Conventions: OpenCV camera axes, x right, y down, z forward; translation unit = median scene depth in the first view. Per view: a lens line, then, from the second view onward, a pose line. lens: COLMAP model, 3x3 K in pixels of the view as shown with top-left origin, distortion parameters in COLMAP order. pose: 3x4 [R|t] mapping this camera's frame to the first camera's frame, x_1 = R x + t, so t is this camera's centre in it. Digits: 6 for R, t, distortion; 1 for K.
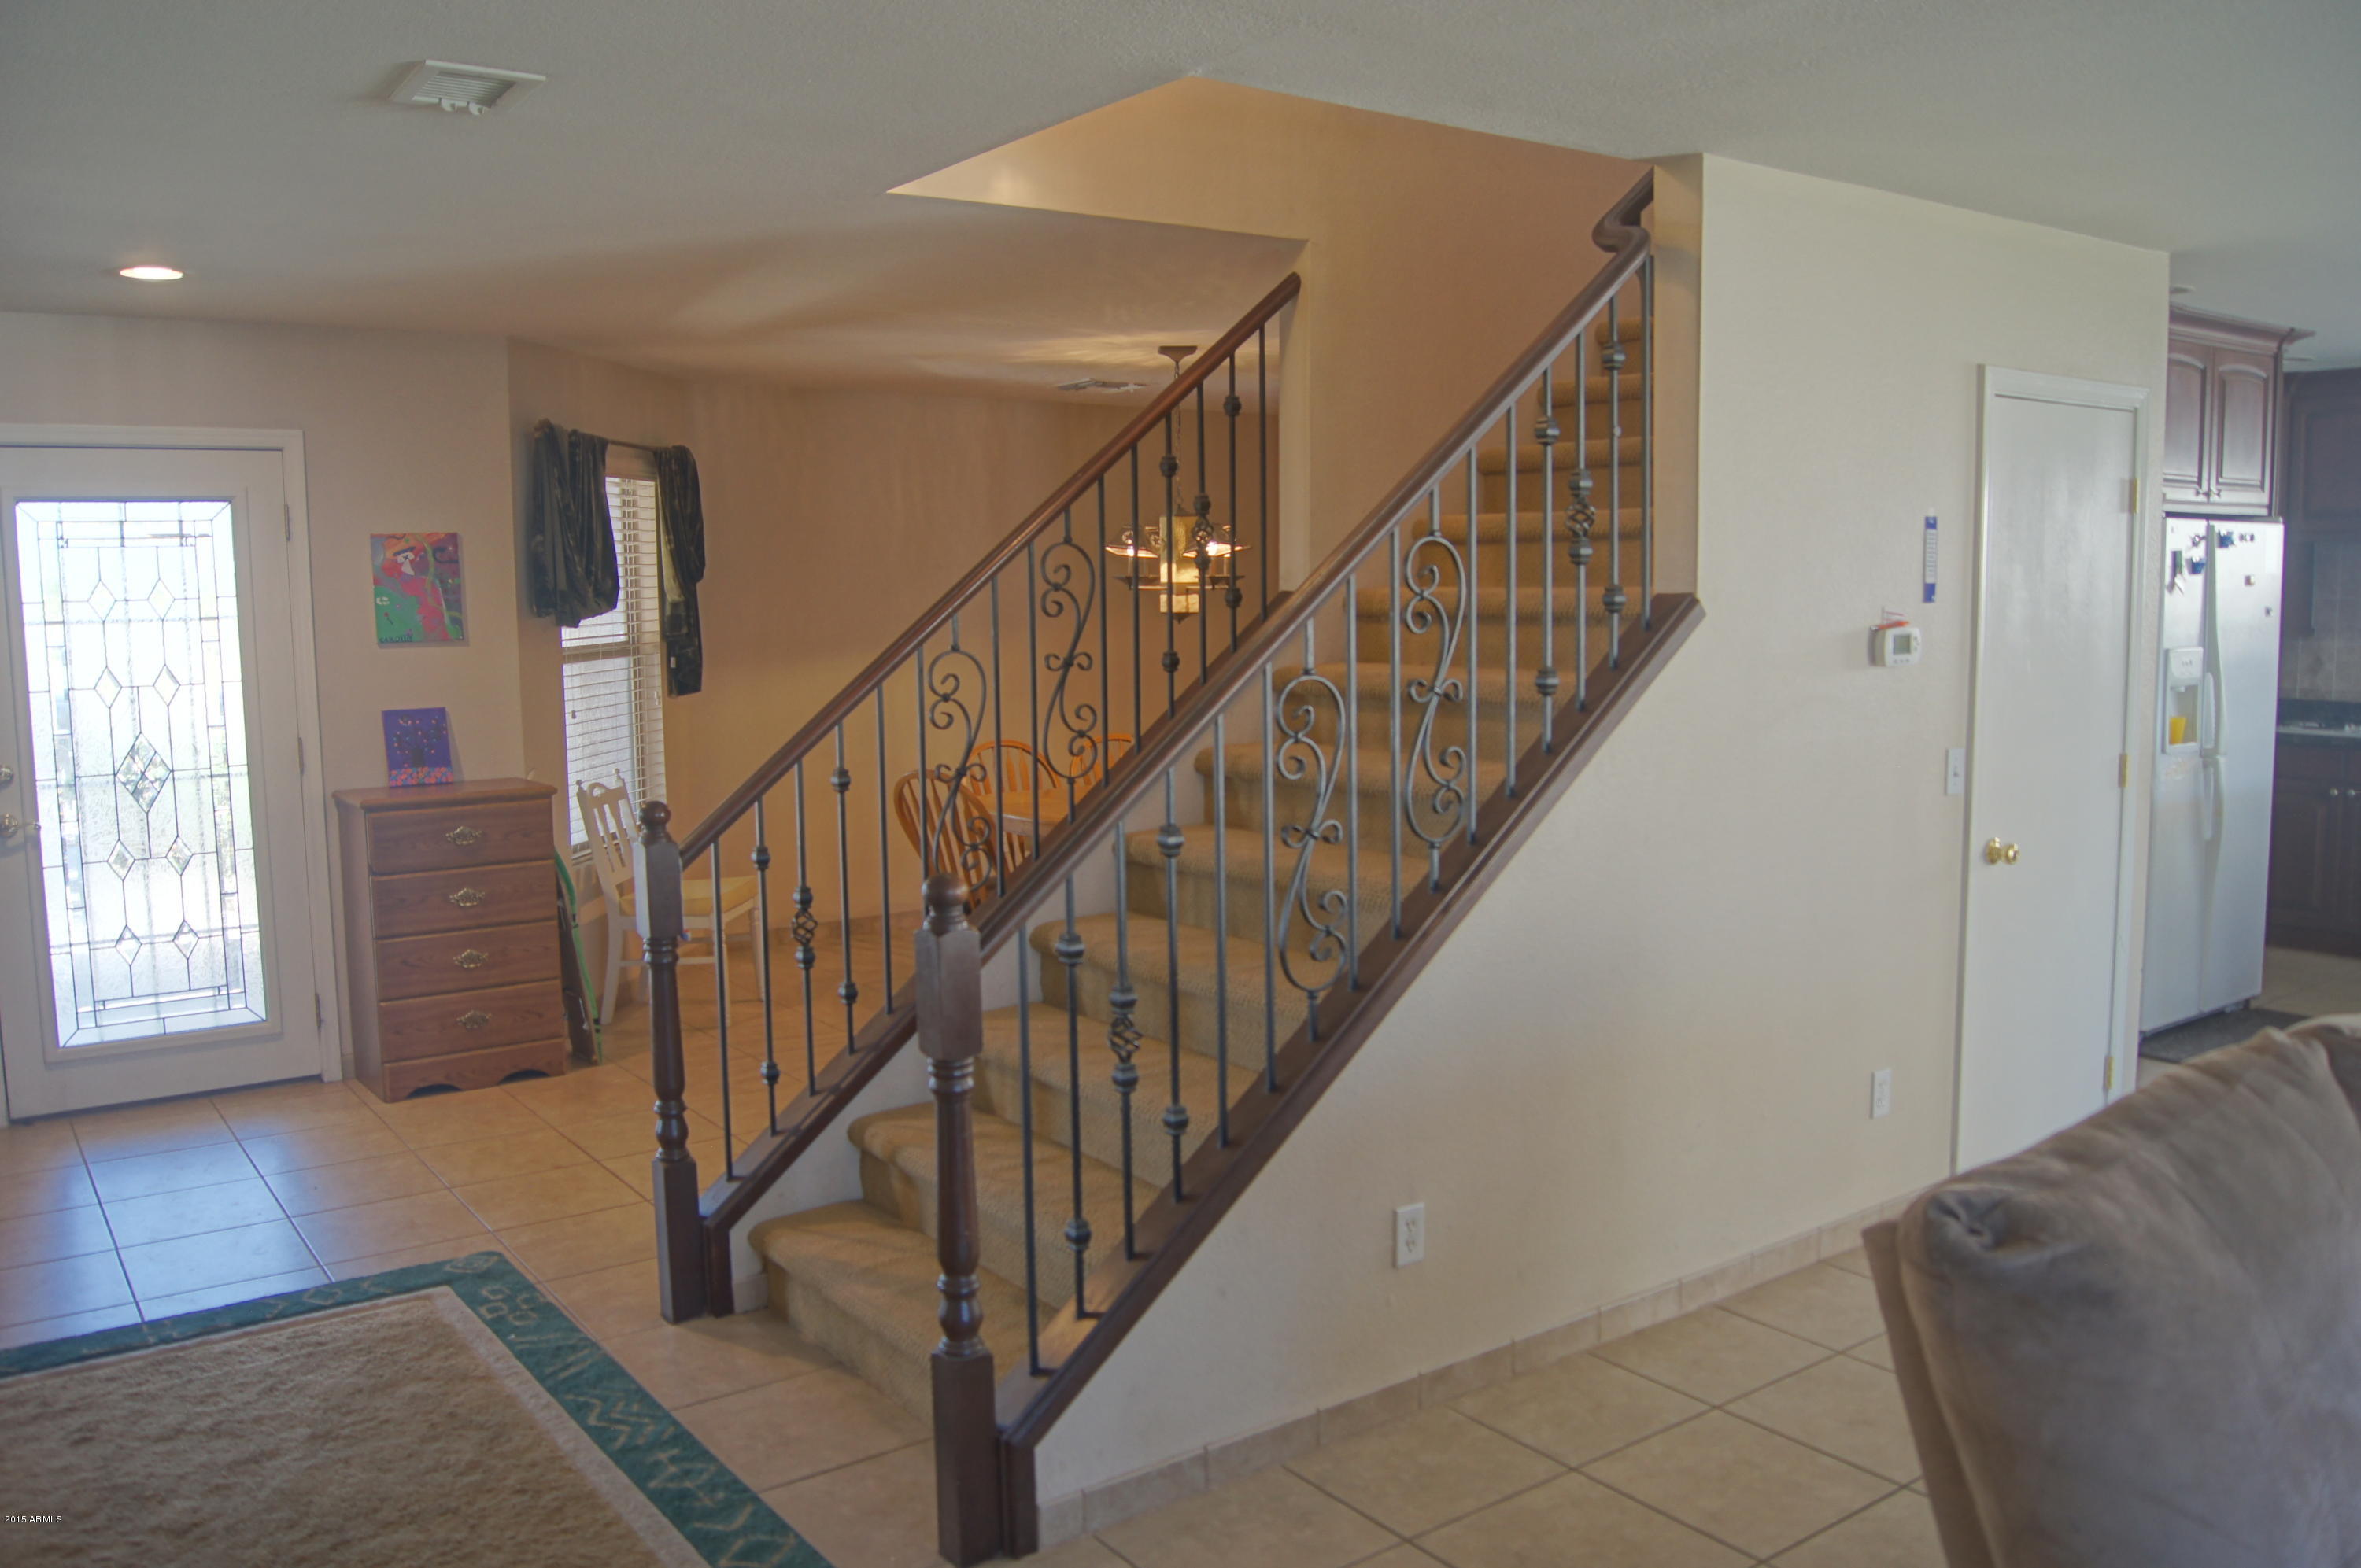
lens RADIAL K [[1814.3, 0, 1177.1], [0, 1814.3, 791.1], [0, 0, 1]] dist [-0.081465, 0.014666]
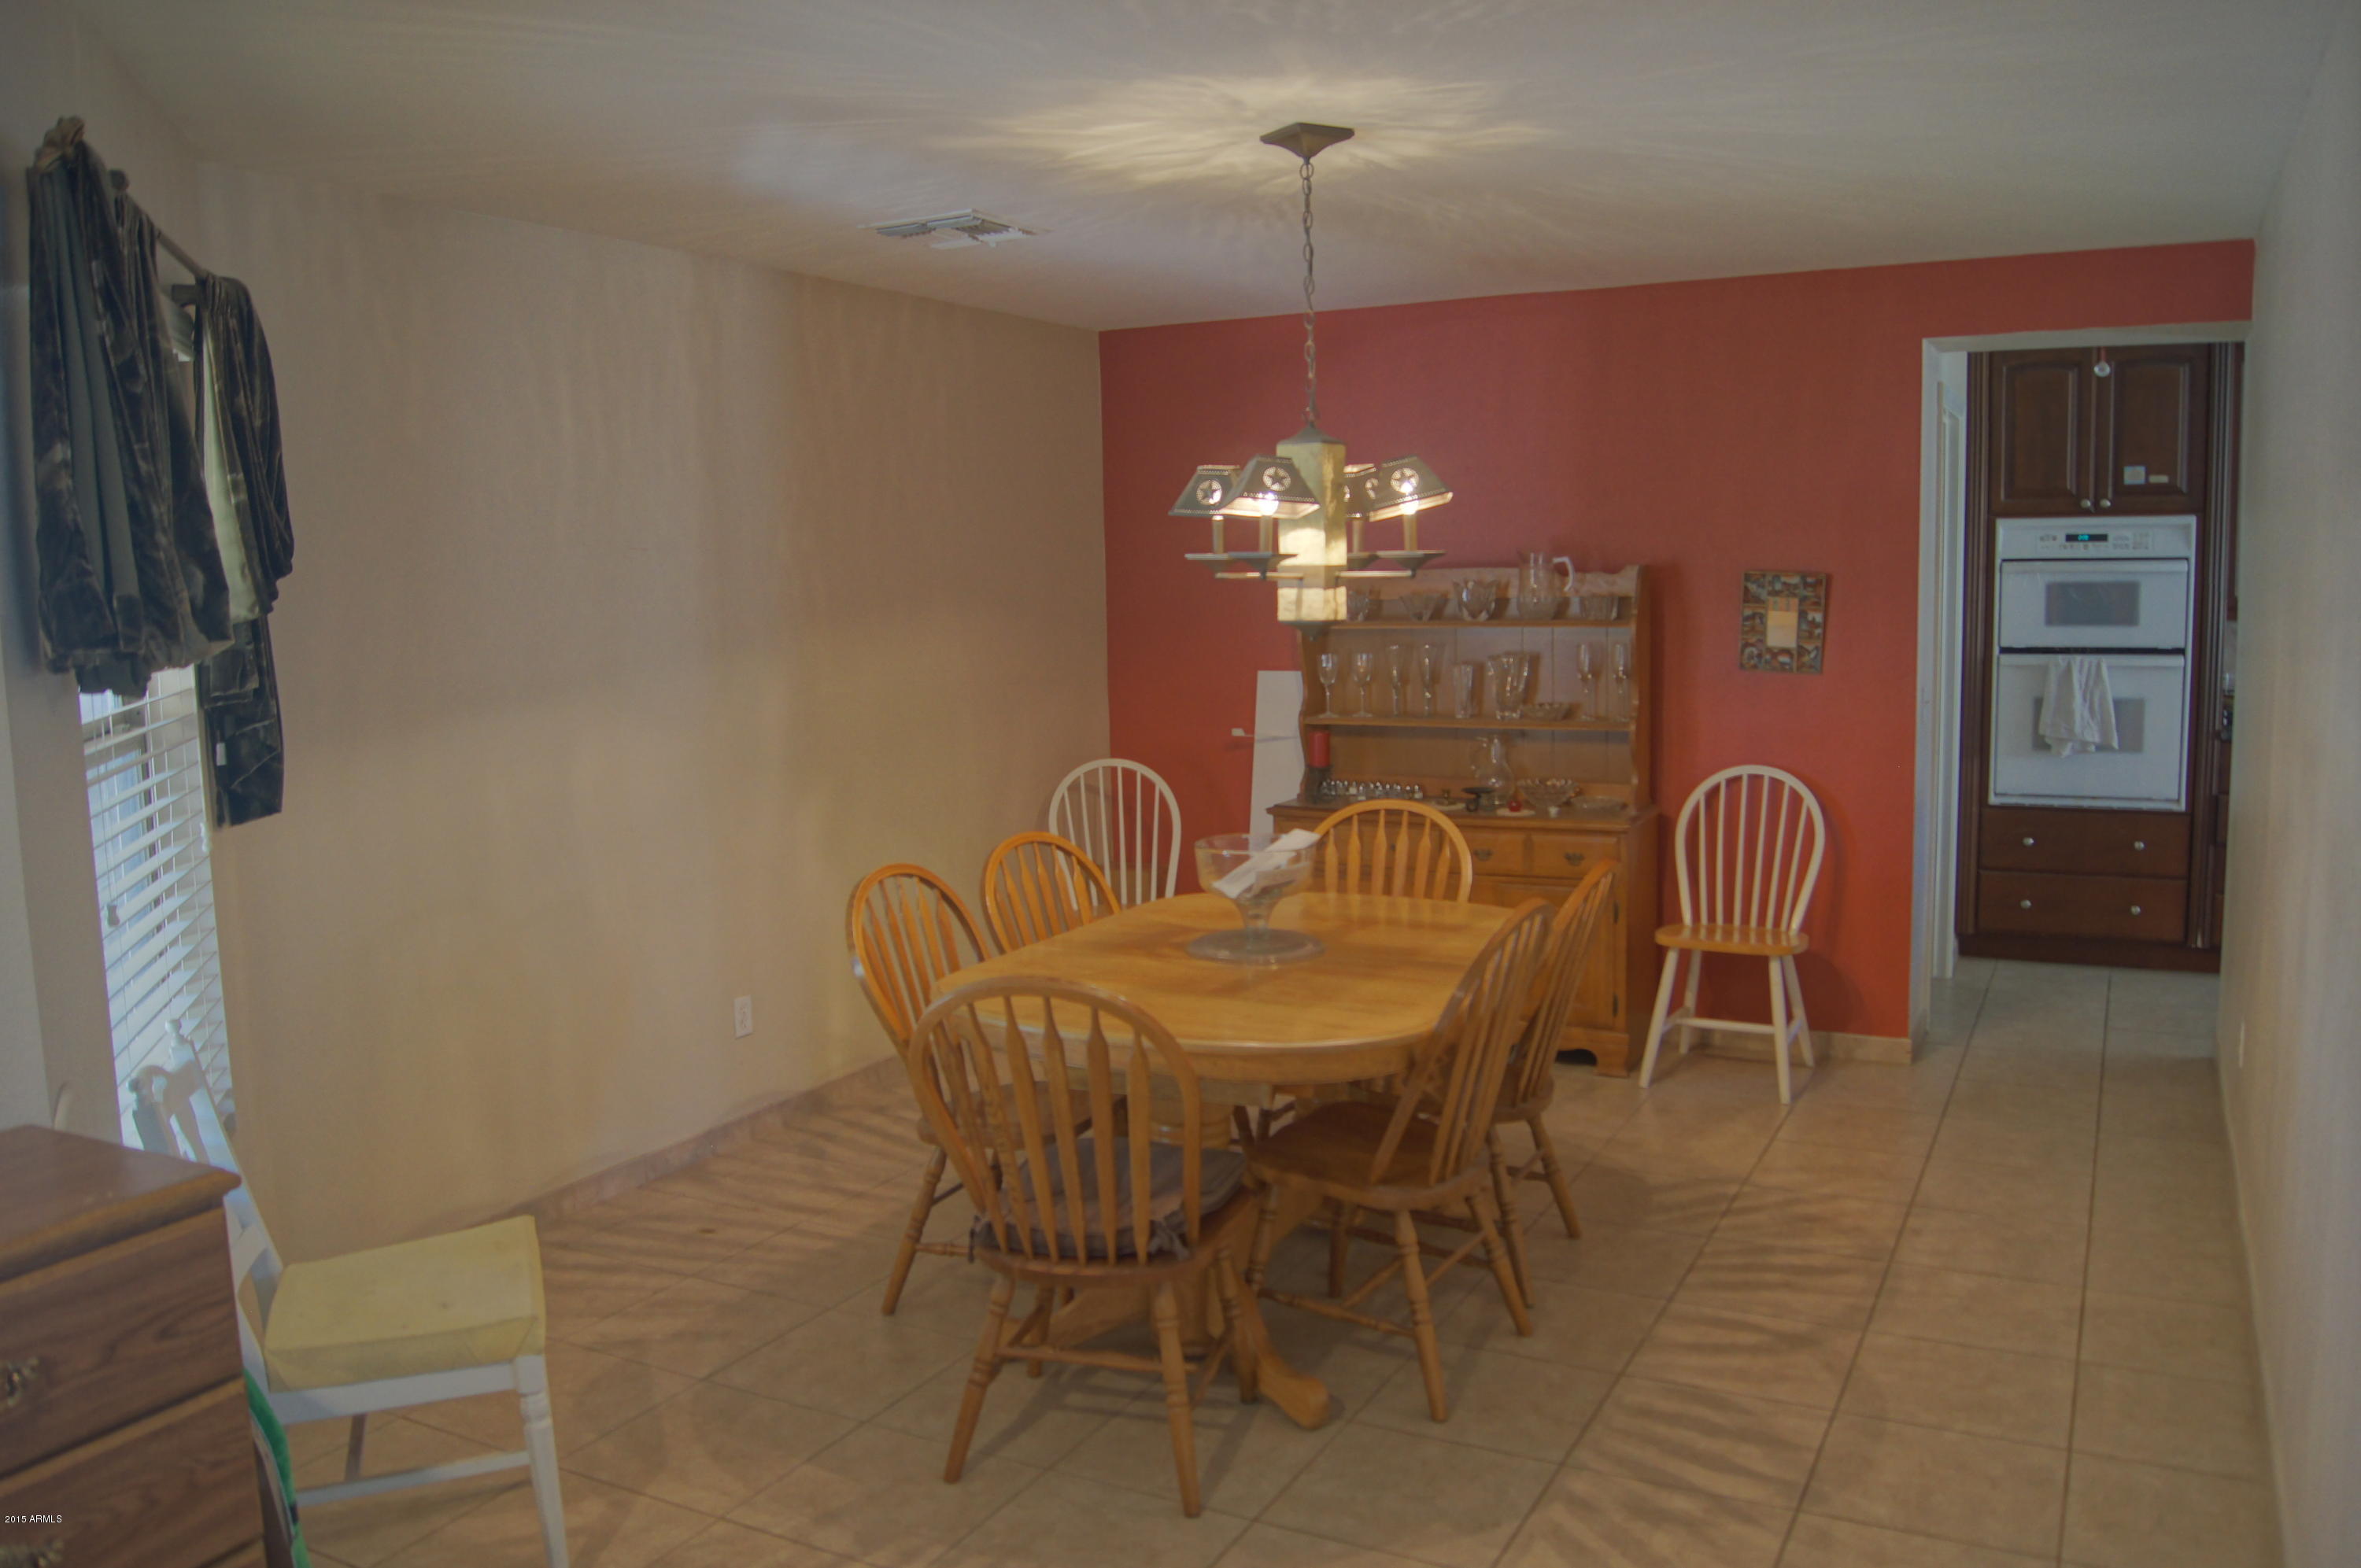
lens RADIAL K [[1814.3, 0, 1184.4], [0, 1814.3, 779.2], [0, 0, 1]] dist [-0.081465, 0.014666]
pose [[0.899455, -0.060631, 0.432786, -0.274976], [0.063230, 0.997964, 0.008398, -0.057574], [-0.432414, 0.019811, 0.901457, 0.523935]]
